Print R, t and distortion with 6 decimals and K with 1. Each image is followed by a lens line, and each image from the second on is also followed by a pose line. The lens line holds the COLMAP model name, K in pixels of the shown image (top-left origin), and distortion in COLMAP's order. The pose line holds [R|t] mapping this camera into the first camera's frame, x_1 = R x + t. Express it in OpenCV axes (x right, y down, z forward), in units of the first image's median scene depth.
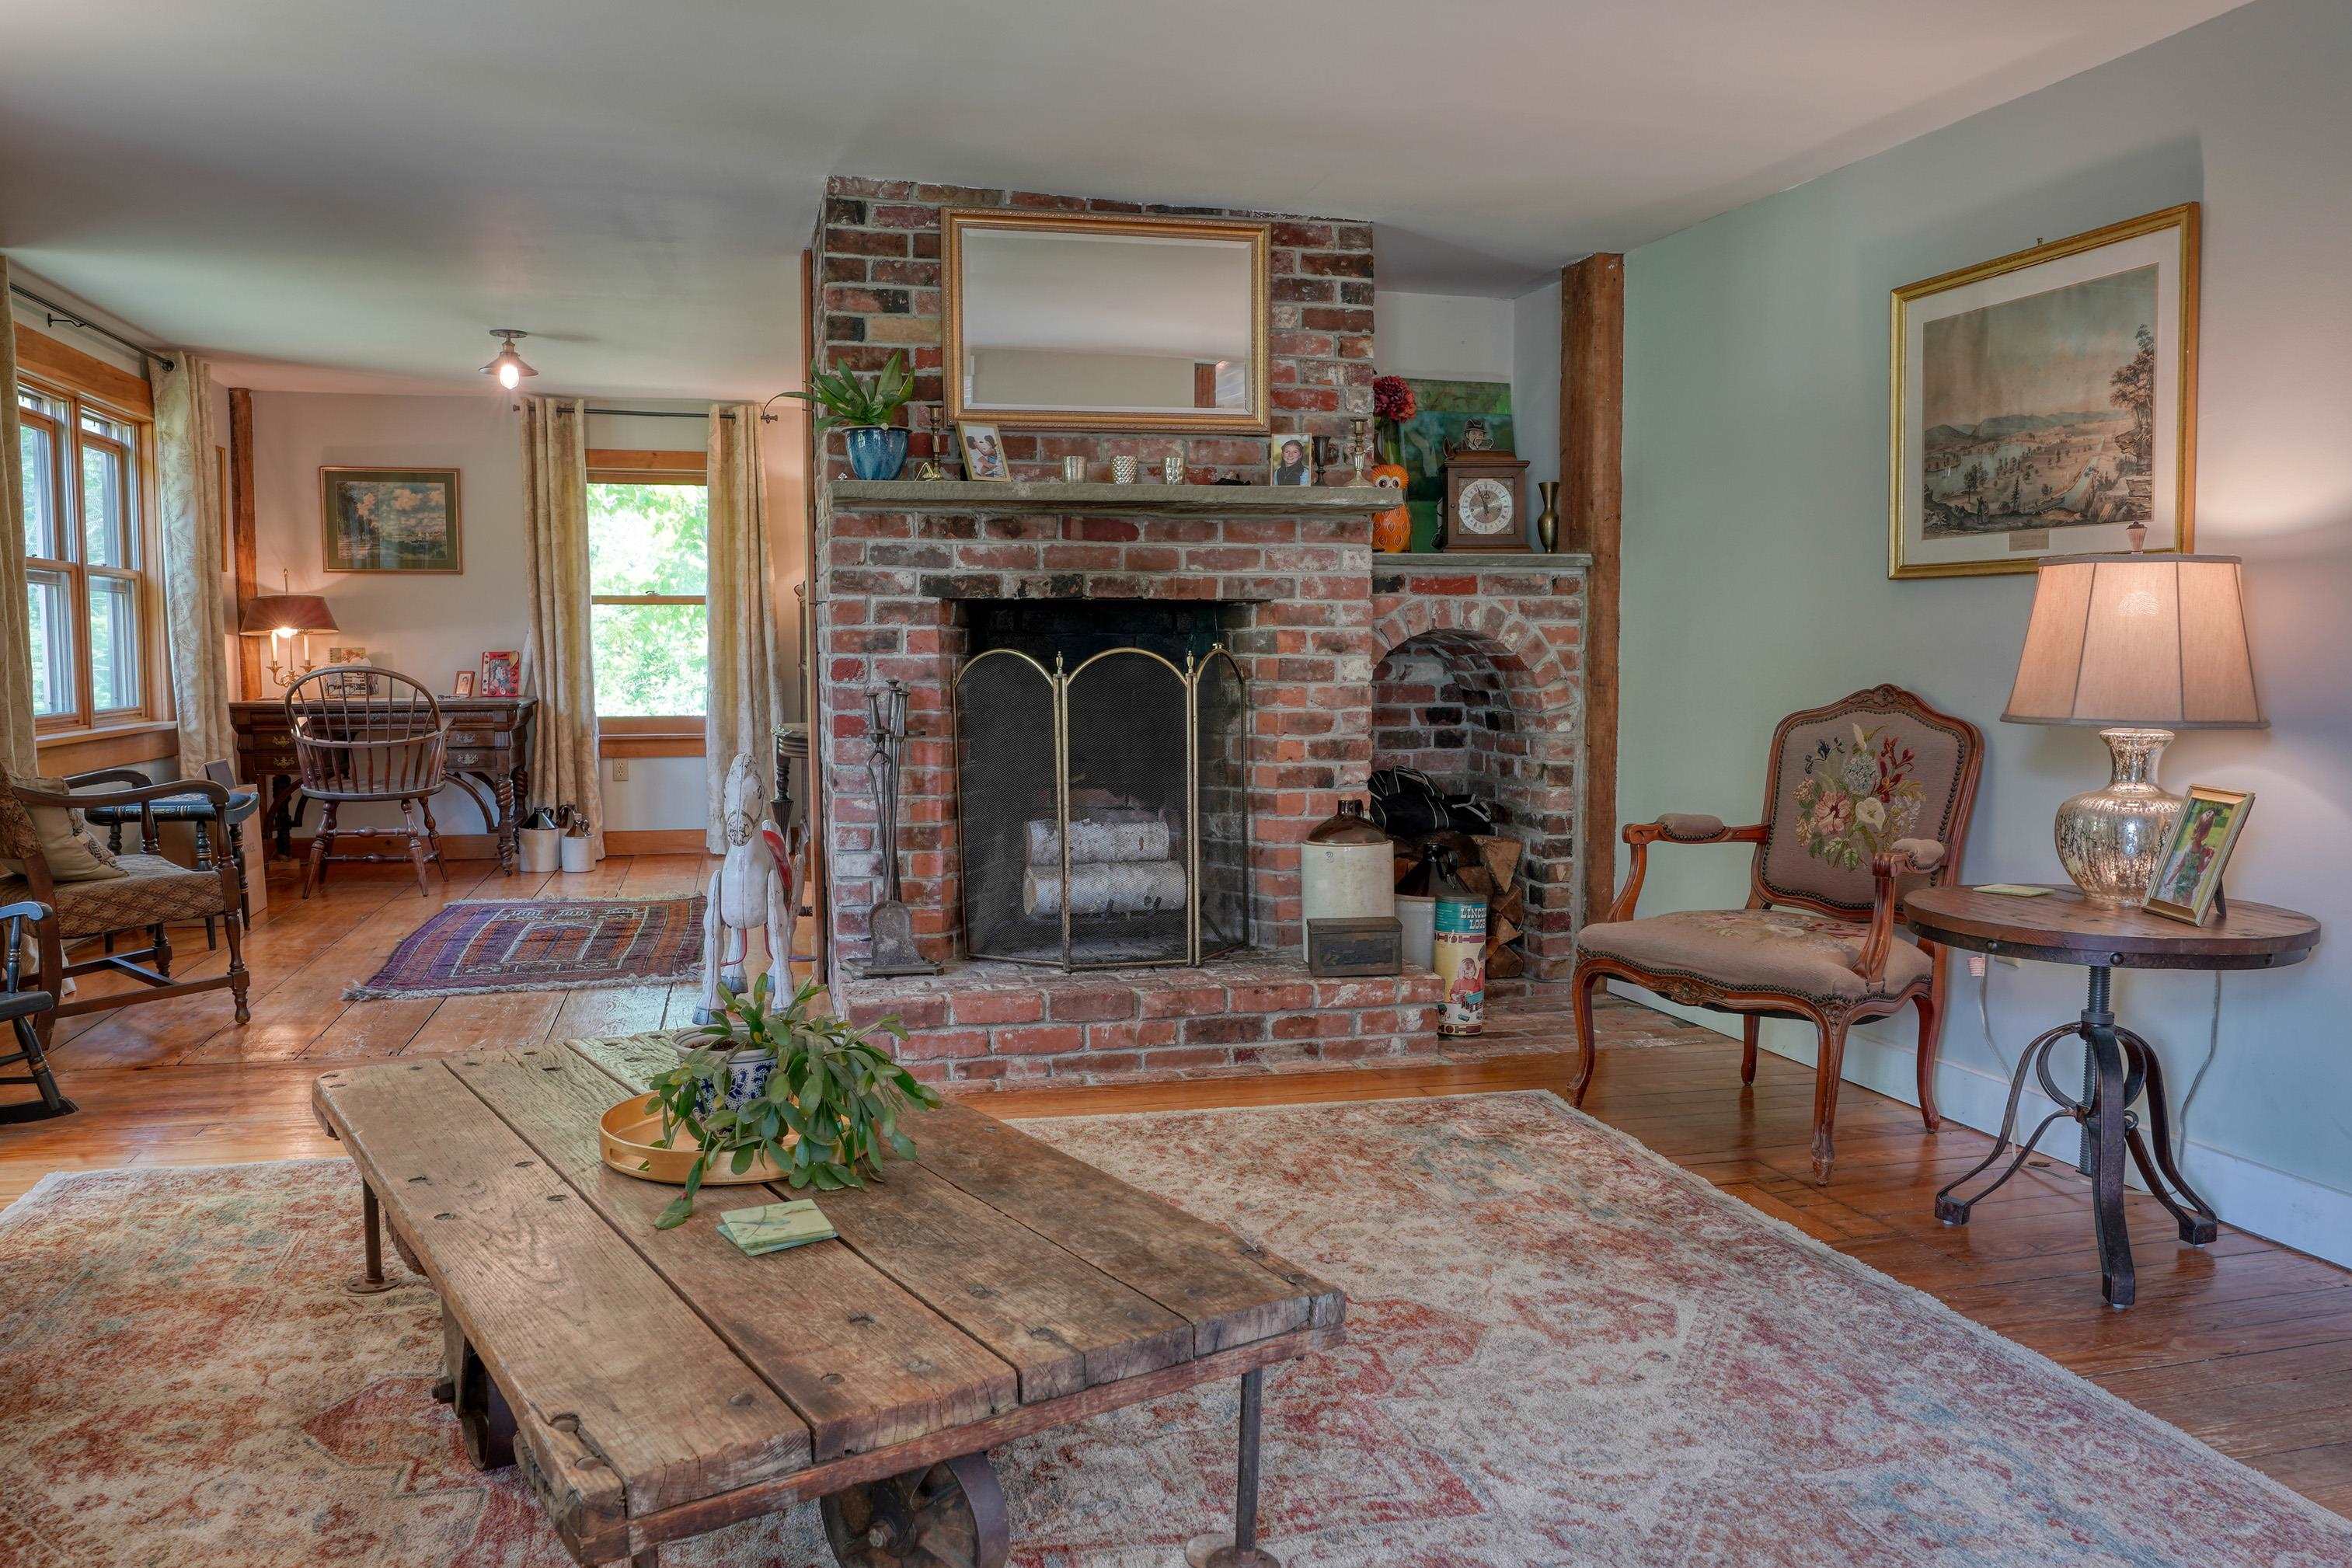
lens RADIAL K [[1671.5, 0, 1177.9], [0, 1671.5, 792.0], [0, 0, 1]] dist [-0.077626, 0.035429]
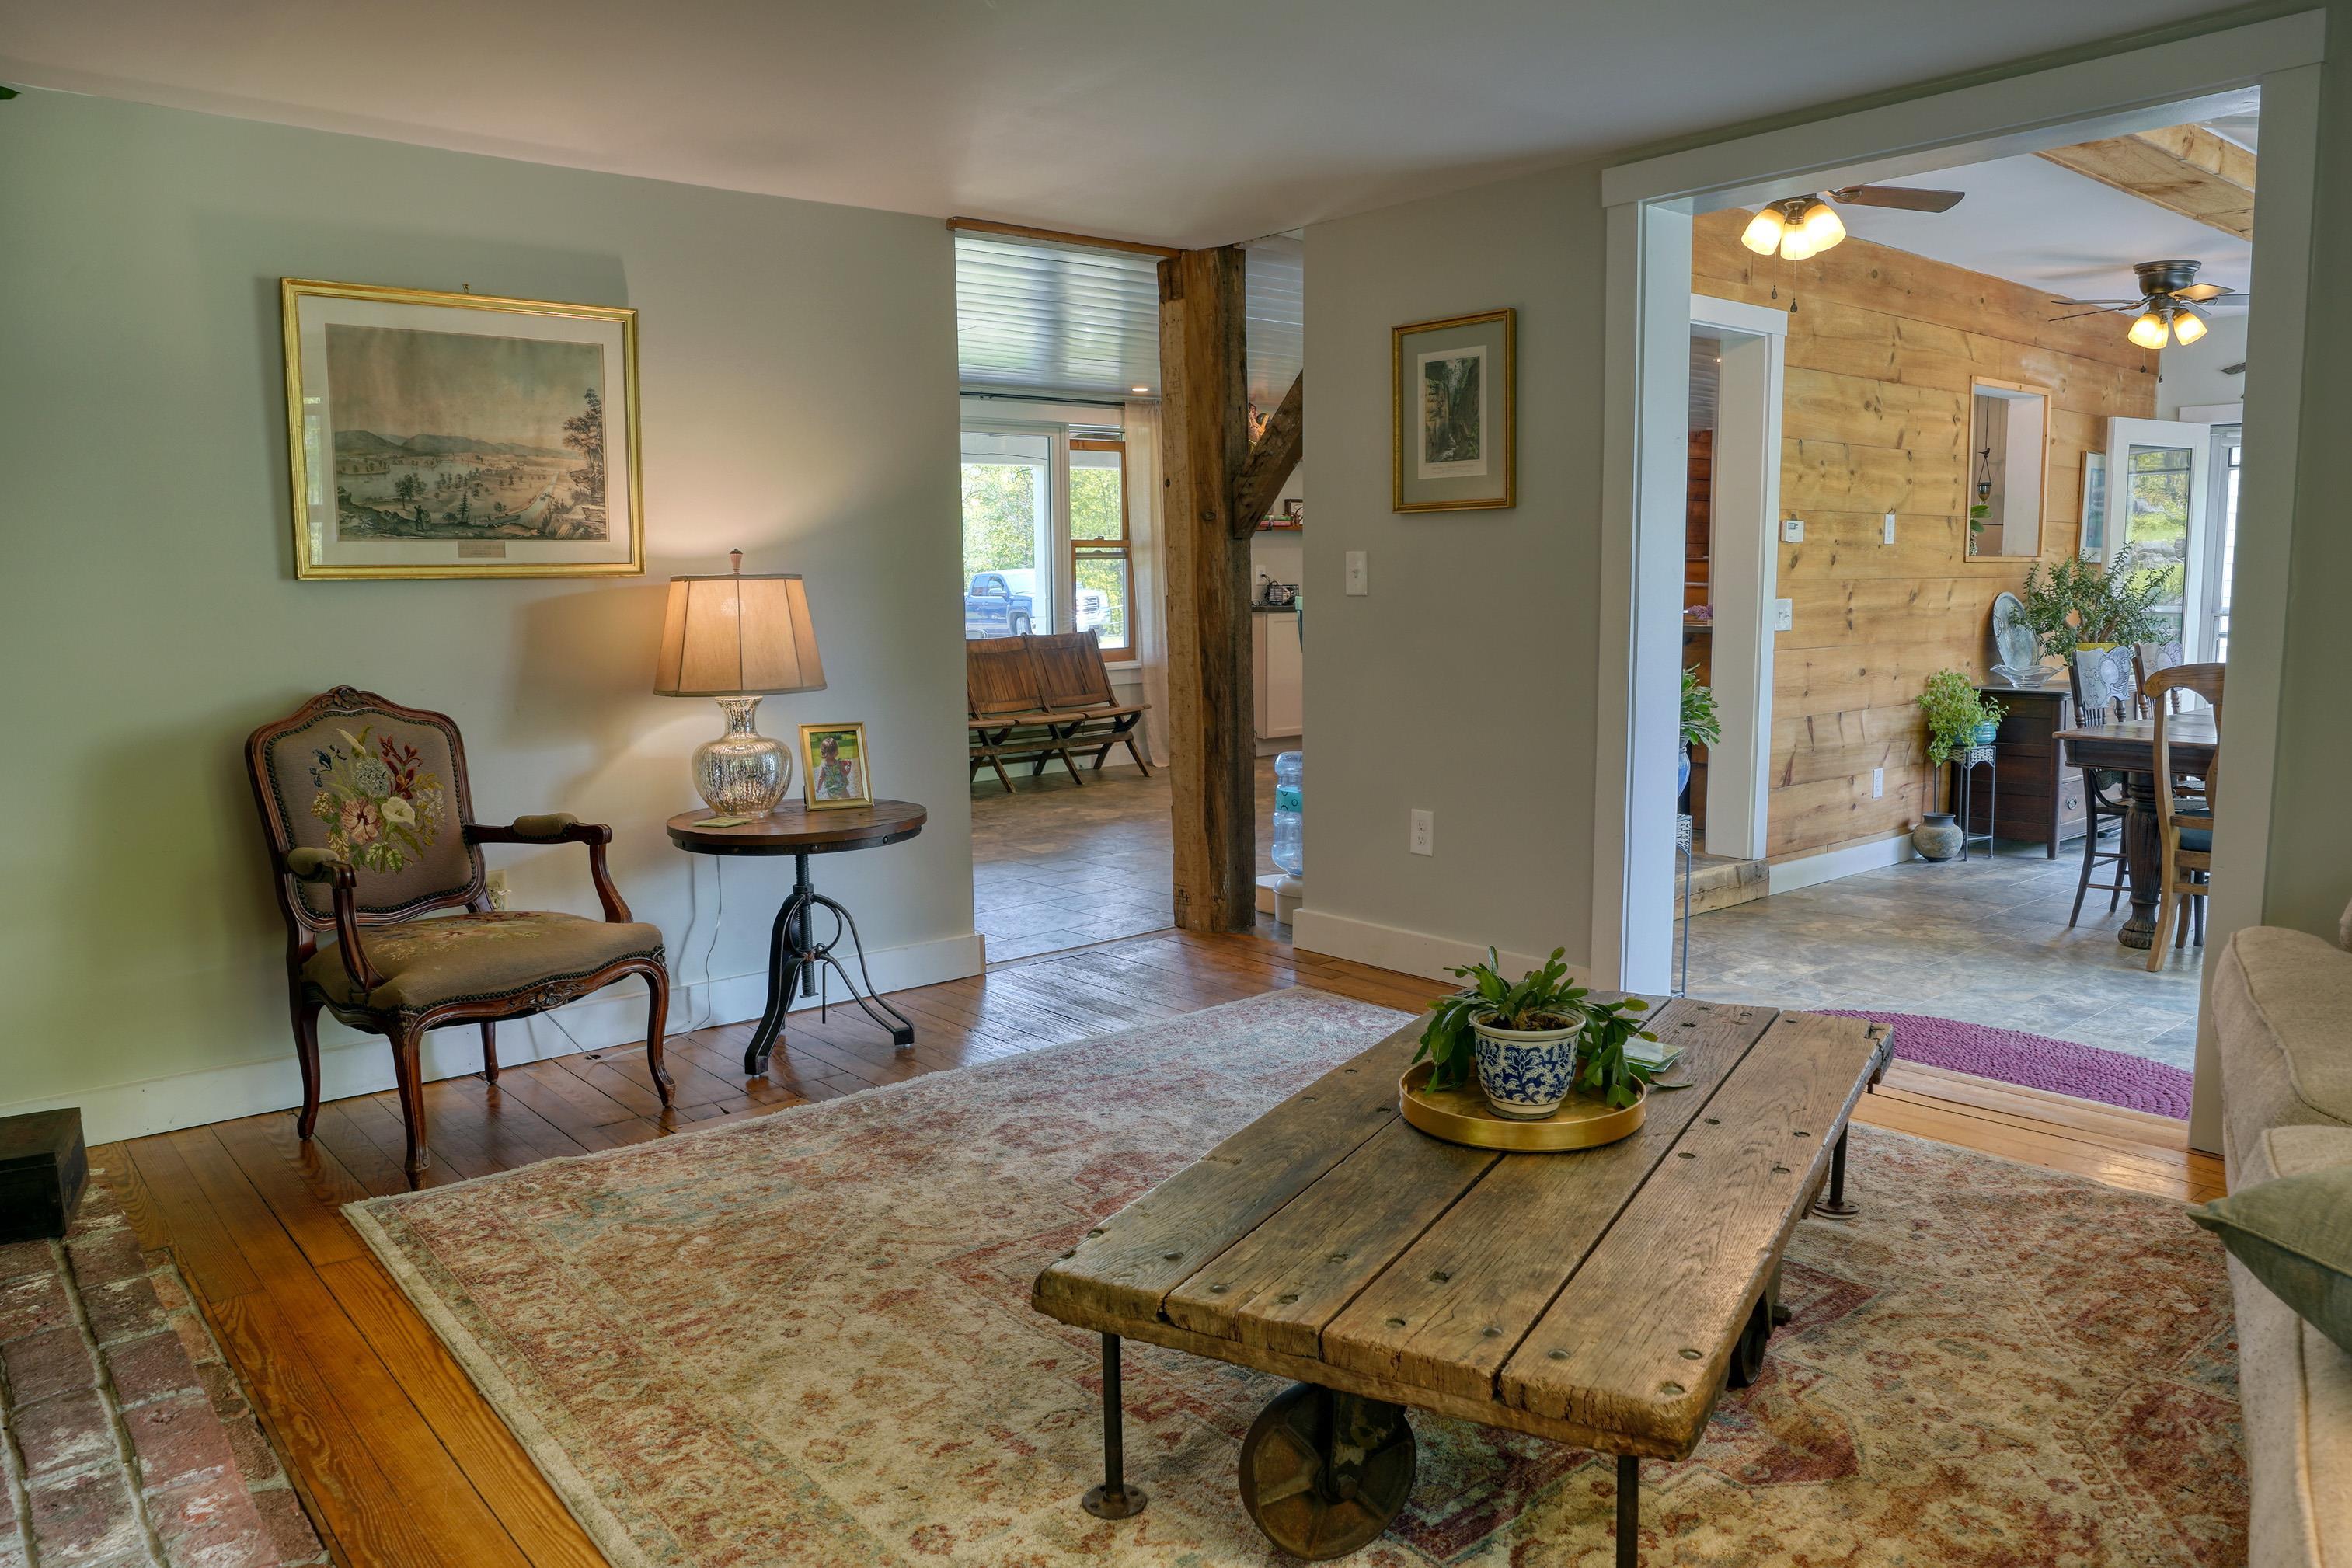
lens RADIAL K [[1671.5, 0, 1177.9], [0, 1671.5, 792.0], [0, 0, 1]] dist [-0.077626, 0.035429]
pose [[-0.428410, -0.113581, 0.896417, -0.744862], [0.085155, 0.982578, 0.165195, -0.135548], [-0.899563, 0.147106, -0.411274, 1.060896]]
